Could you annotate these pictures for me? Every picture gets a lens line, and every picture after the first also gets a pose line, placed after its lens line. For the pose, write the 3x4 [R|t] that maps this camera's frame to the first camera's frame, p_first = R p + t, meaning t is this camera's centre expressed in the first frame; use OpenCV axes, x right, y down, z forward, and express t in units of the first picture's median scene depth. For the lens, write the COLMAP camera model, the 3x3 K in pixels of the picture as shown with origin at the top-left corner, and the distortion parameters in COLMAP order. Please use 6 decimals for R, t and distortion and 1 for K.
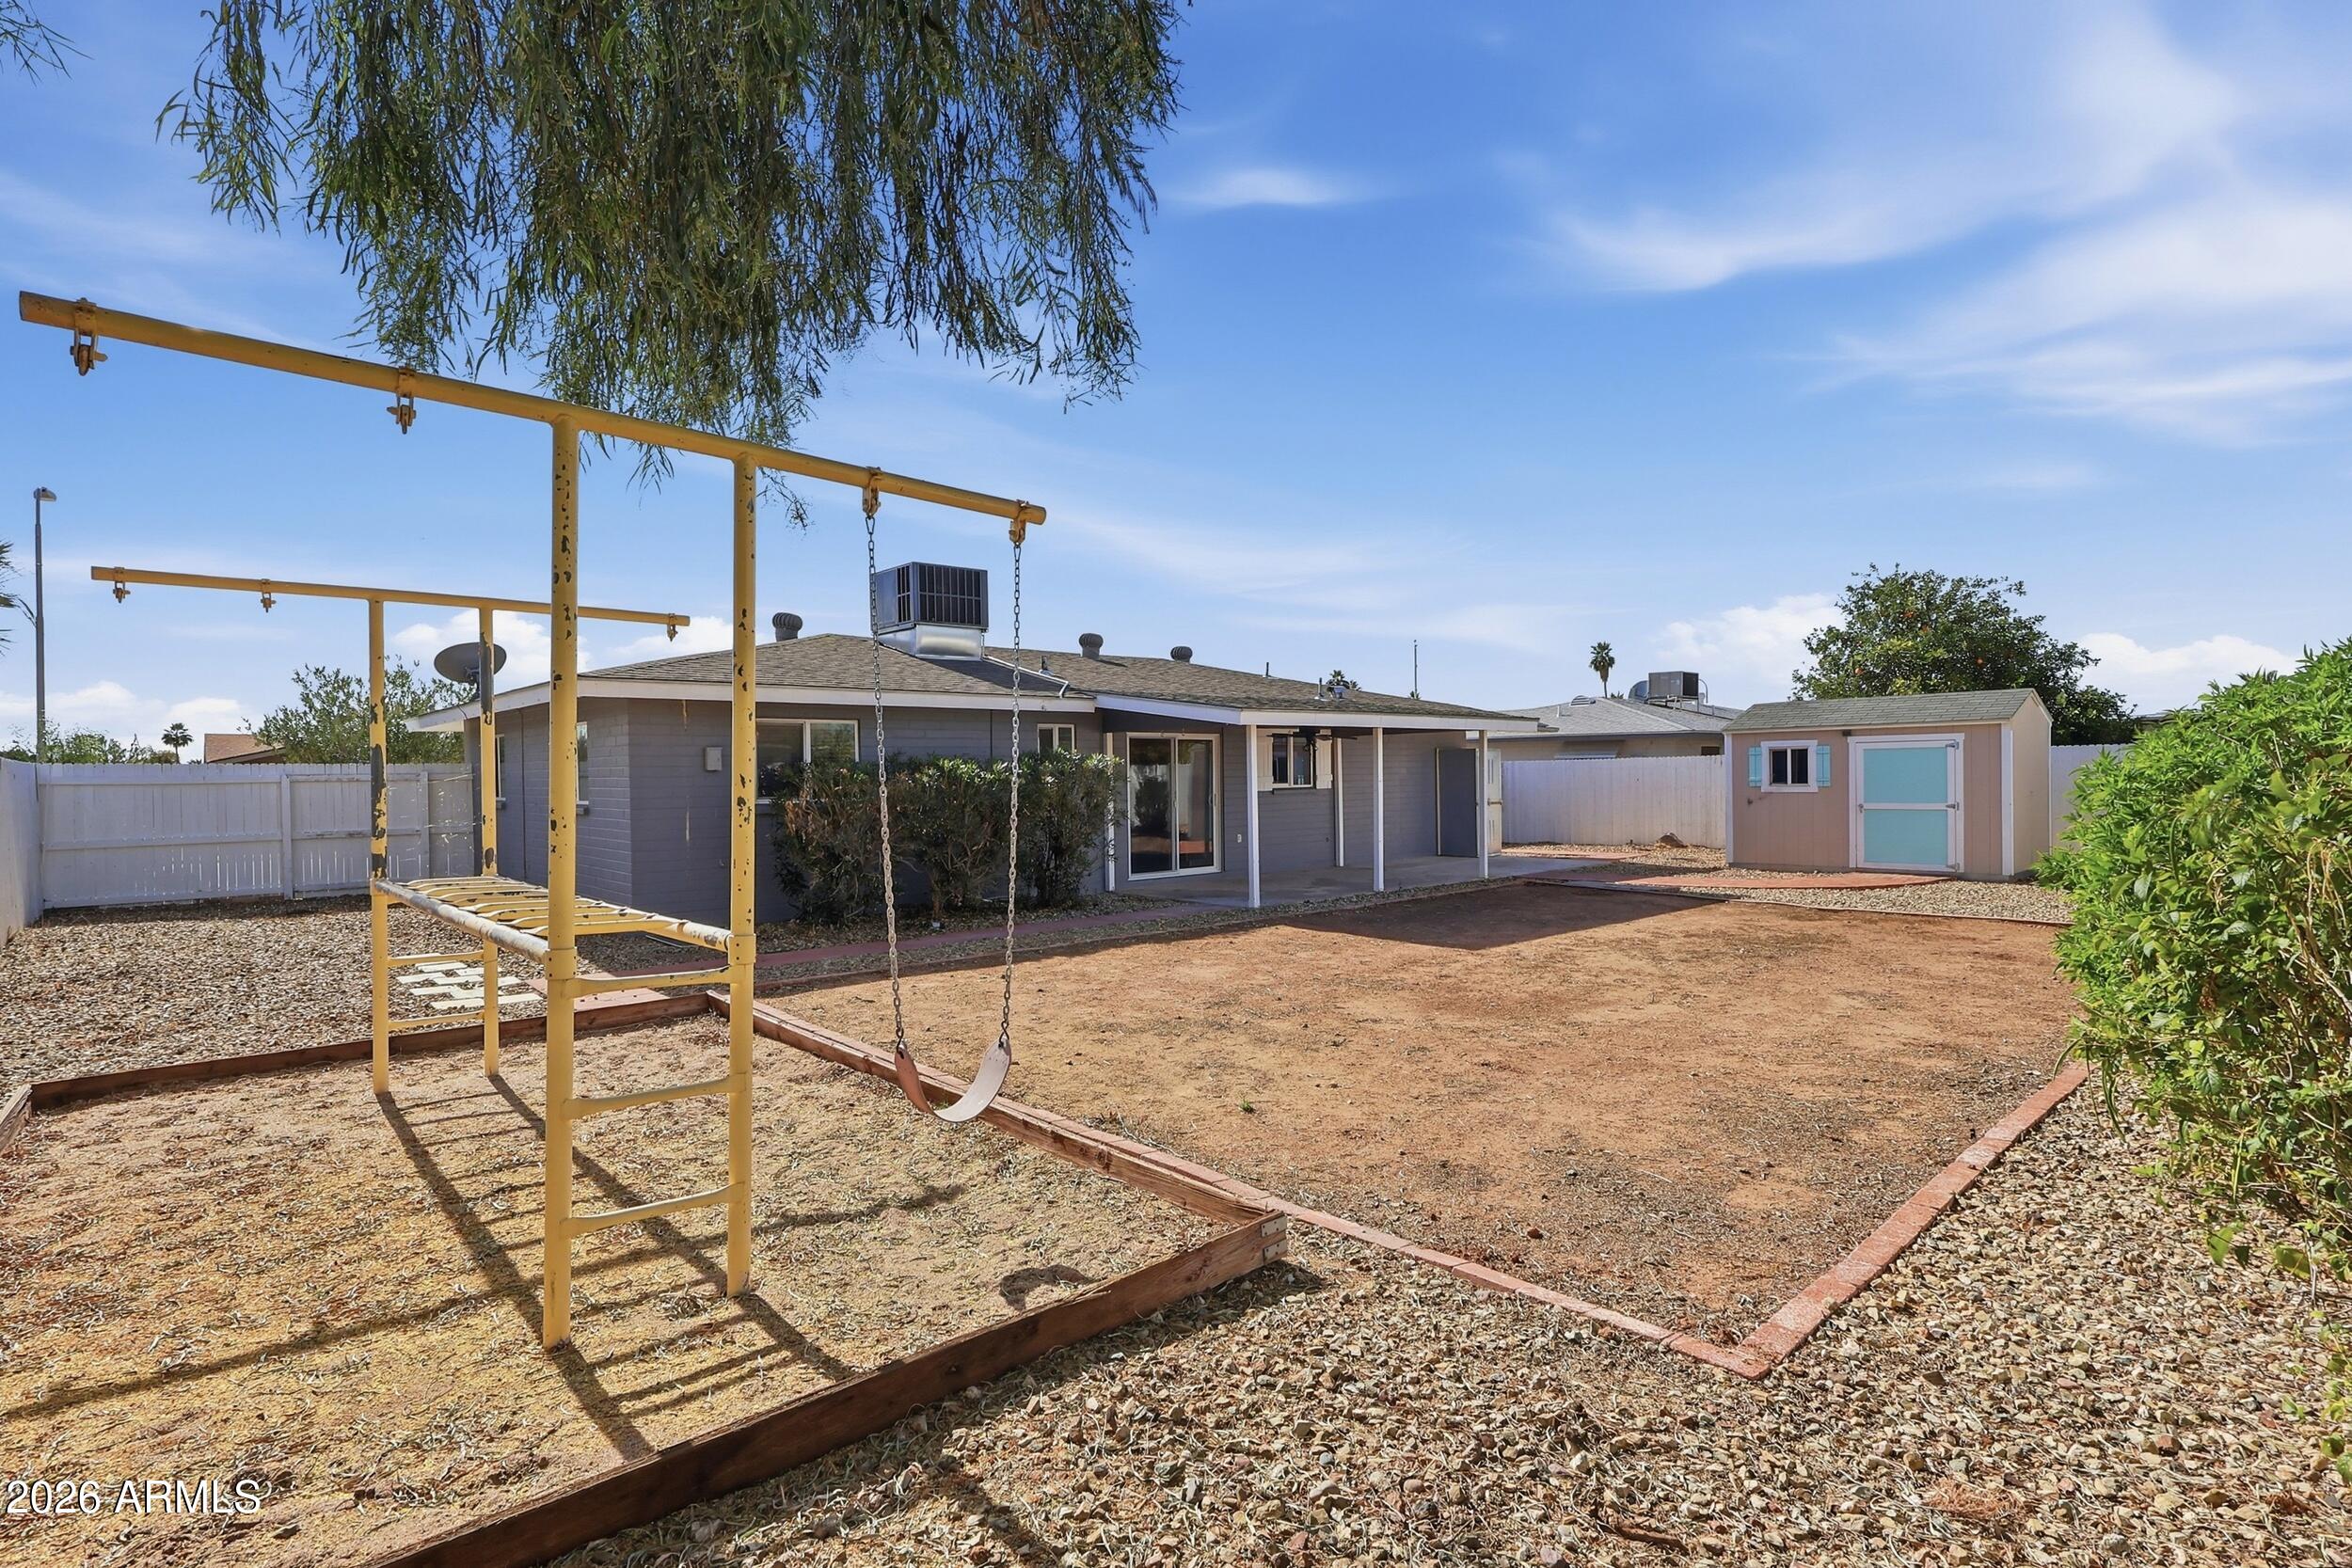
lens RADIAL K [[1091.9, 0, 1171.2], [0, 1091.9, 791.0], [0, 0, 1]] dist [0.000550, 0.000127]
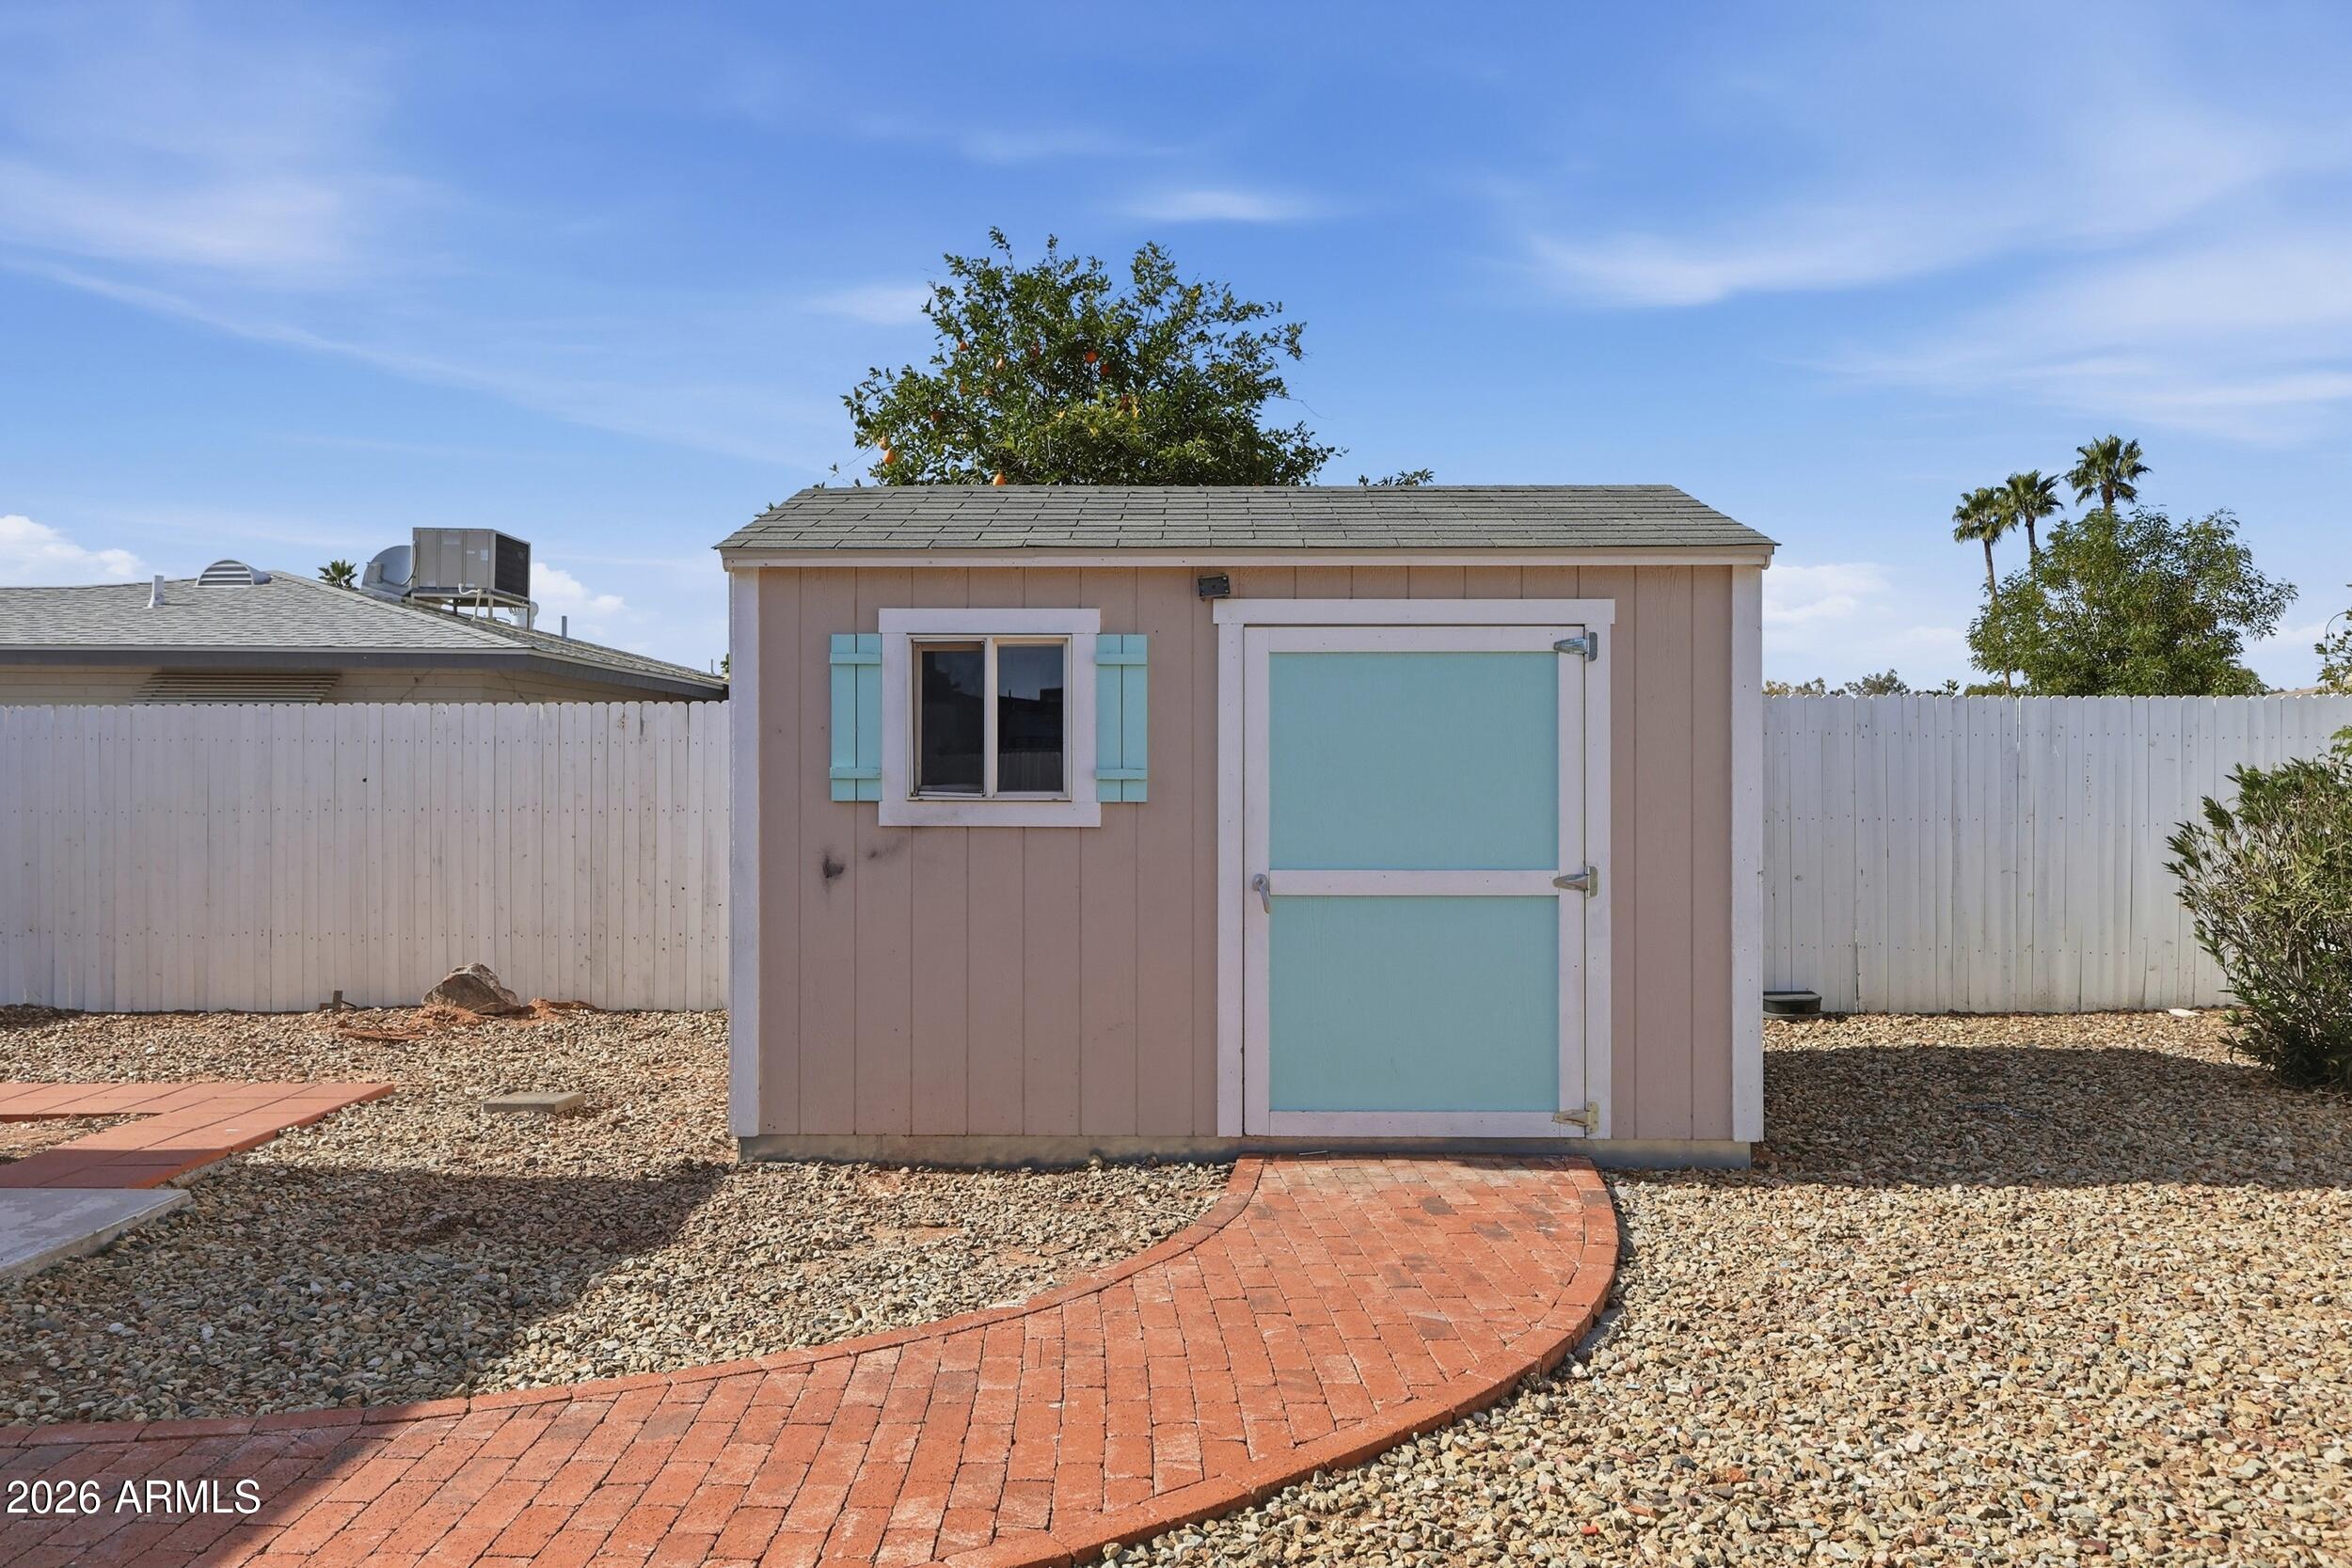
lens RADIAL K [[1710.1, 0, 1172.7], [0, 1710.1, 792.6], [0, 0, 1]] dist [0.002320, 0.000651]
pose [[0.676437, 0.013807, 0.736371, 0.324487], [-0.001751, 0.999852, -0.017139, -0.000106], [-0.736499, 0.010304, 0.676360, 0.729423]]
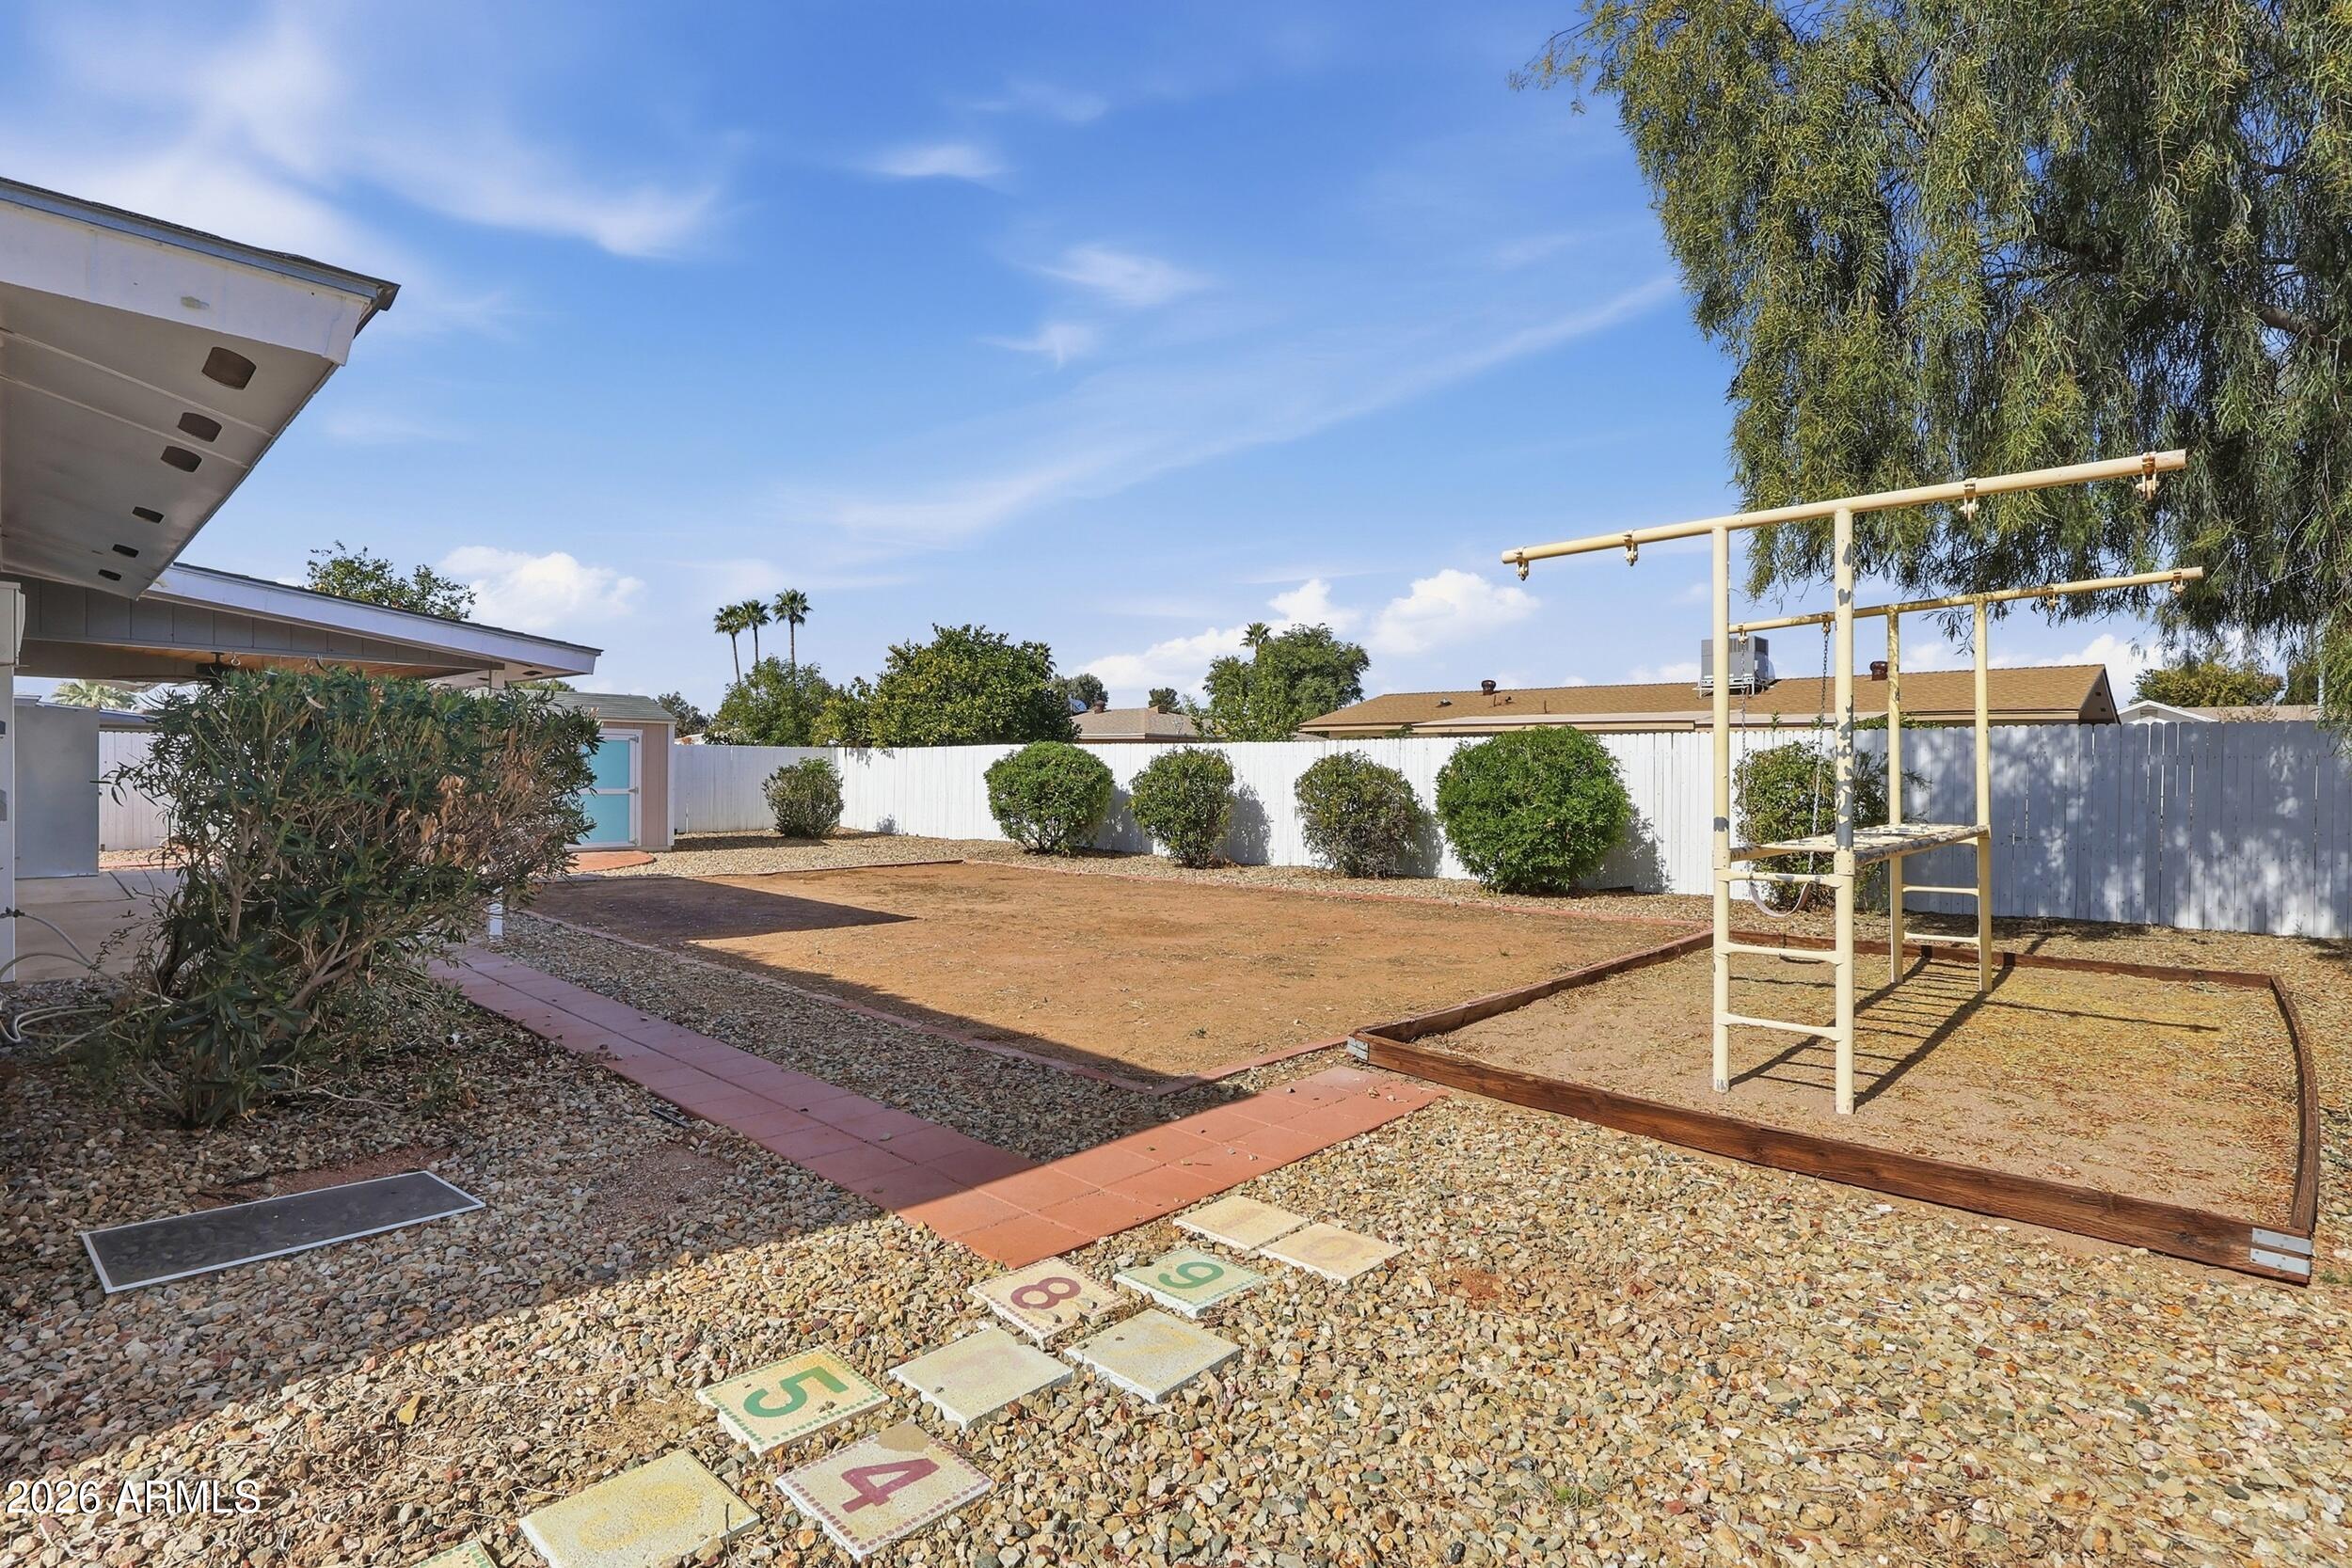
lens RADIAL K [[1091.9, 0, 1173.3], [0, 1091.9, 777.7], [0, 0, 1]] dist [0.000550, 0.000127]
pose [[-0.084471, 0.010185, 0.996374, -0.457581], [-0.002079, 0.999944, -0.010397, 0.009373], [-0.996424, -0.002949, -0.084445, 0.477362]]
